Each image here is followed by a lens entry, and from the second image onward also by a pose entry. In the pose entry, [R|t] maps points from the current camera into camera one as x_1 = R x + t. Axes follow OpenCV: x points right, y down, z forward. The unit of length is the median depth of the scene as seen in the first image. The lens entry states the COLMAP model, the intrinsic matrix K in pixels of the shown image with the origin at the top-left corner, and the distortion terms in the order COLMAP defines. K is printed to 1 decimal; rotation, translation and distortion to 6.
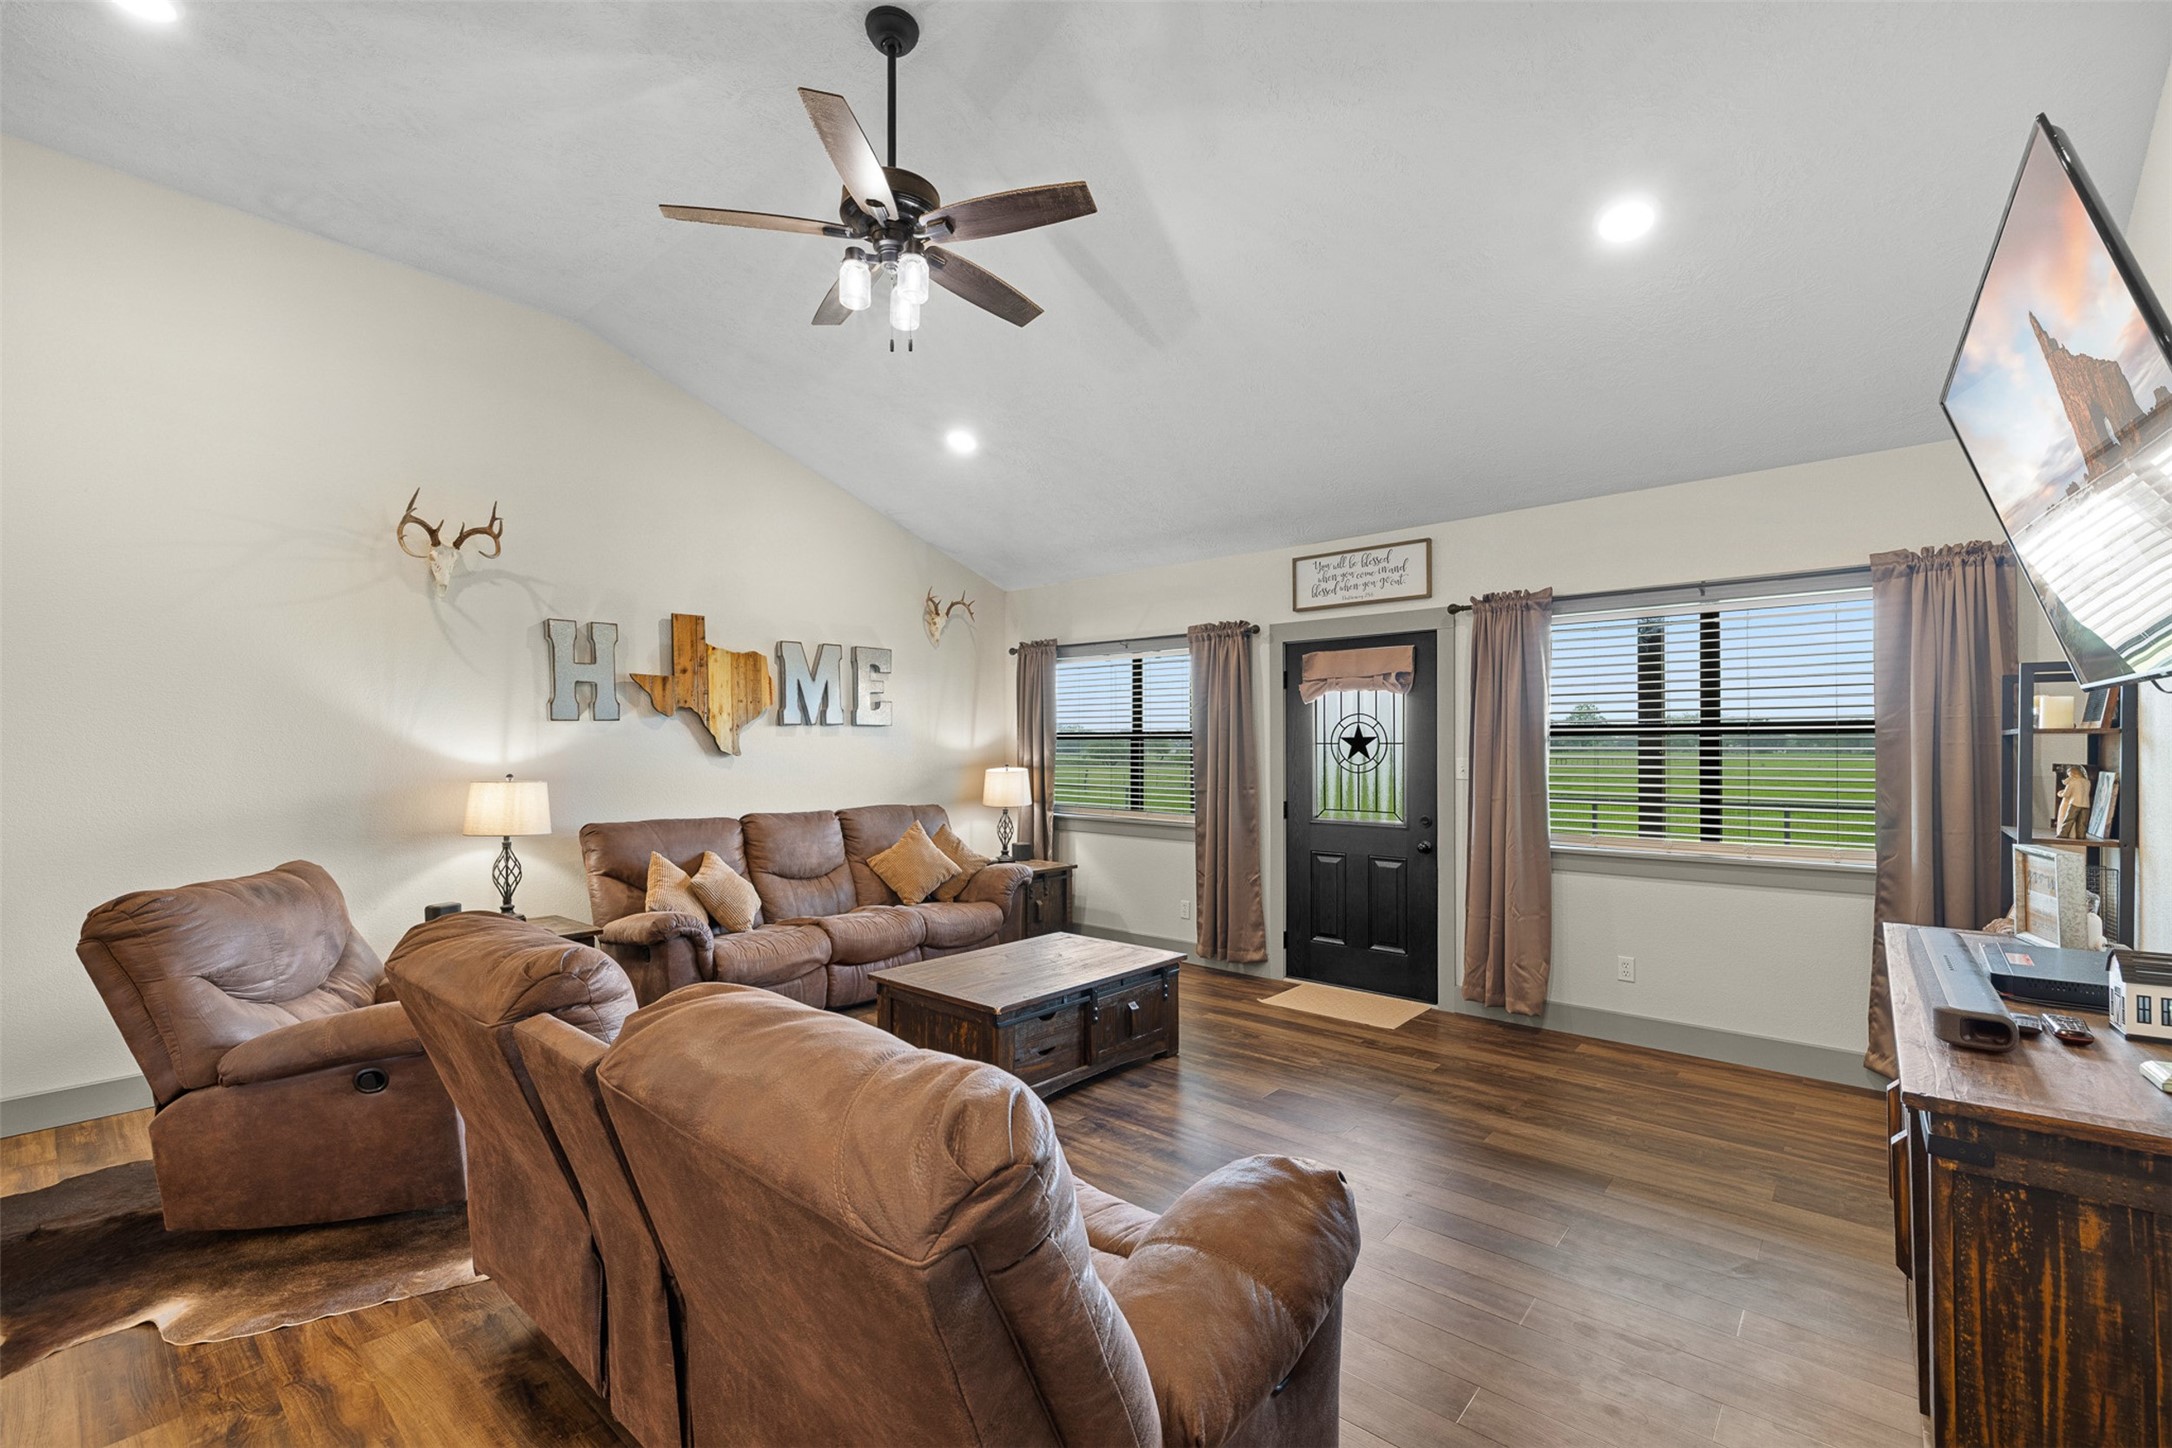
lens RADIAL K [[918.0, 0, 1079.8], [0, 918.0, 752.5], [0, 0, 1]] dist [0.001215, 0.000585]
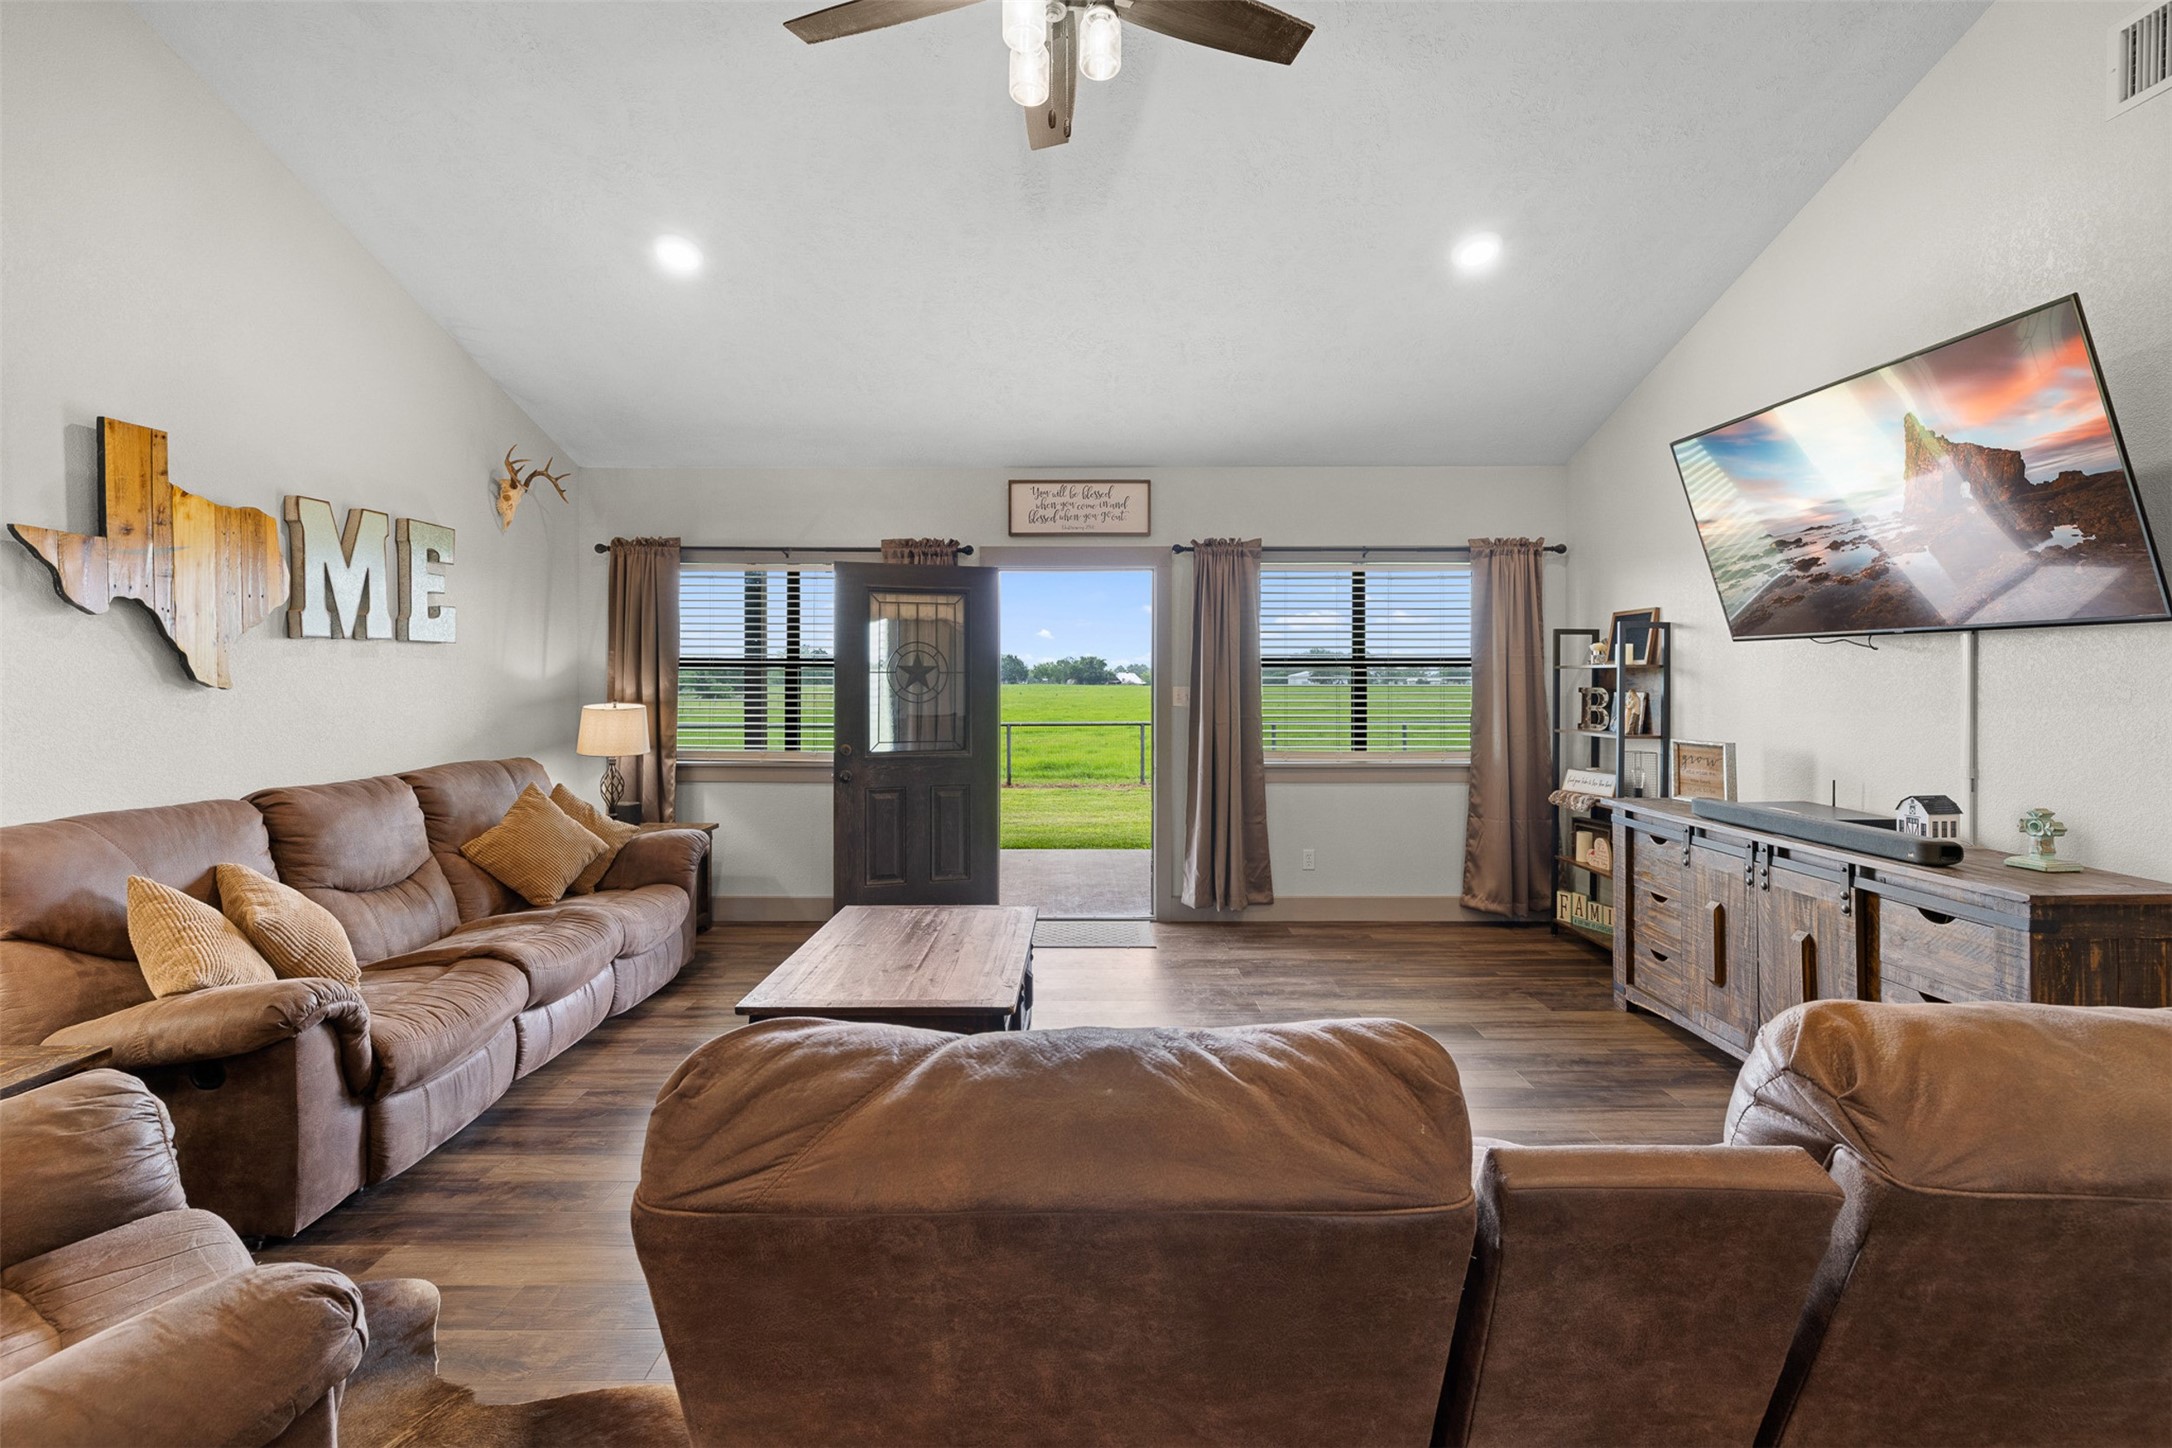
lens RADIAL K [[918.0, 0, 1085.7], [0, 918.0, 682.8], [0, 0, 1]] dist [0.001215, 0.000585]
pose [[0.755543, -0.002010, 0.655096, -0.346586], [0.003200, 0.999995, -0.000621, 0.001519], [-0.655091, 0.002565, 0.755545, 0.227960]]
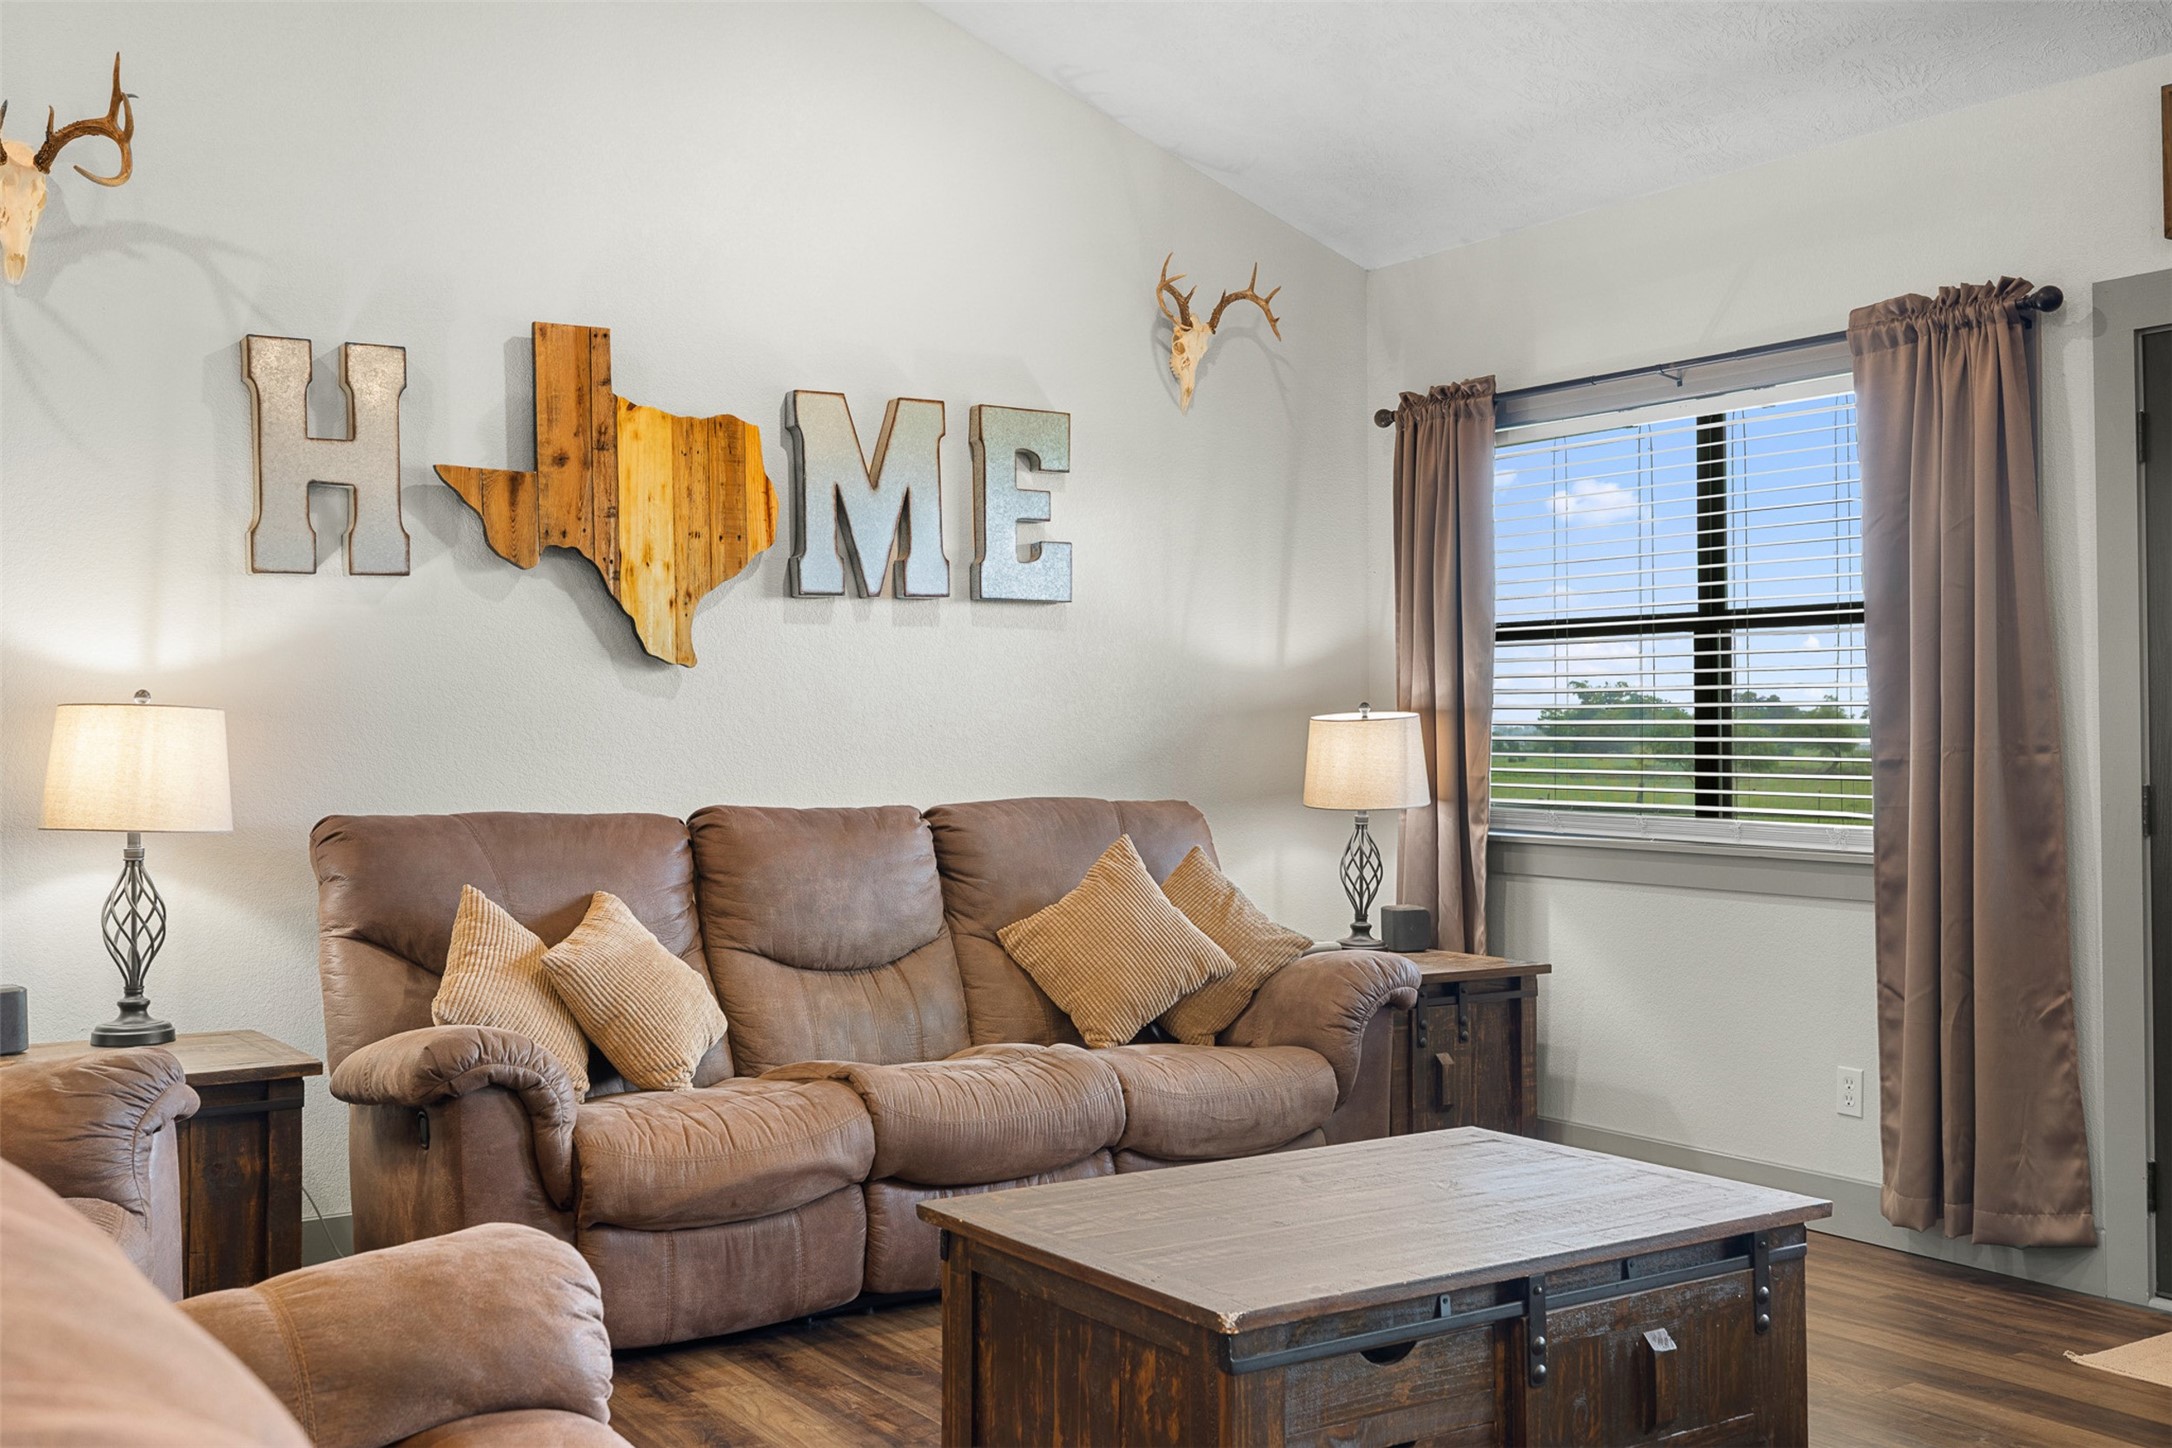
lens RADIAL K [[2097.7, 0, 1080.9], [0, 2097.7, 701.8], [0, 0, 1]] dist [-0.000919, 0.000000]
pose [[0.967461, -0.006401, -0.252940, 0.035931], [0.000690, 0.999743, -0.022664, 0.040809], [0.253020, 0.021752, 0.967217, 0.135715]]
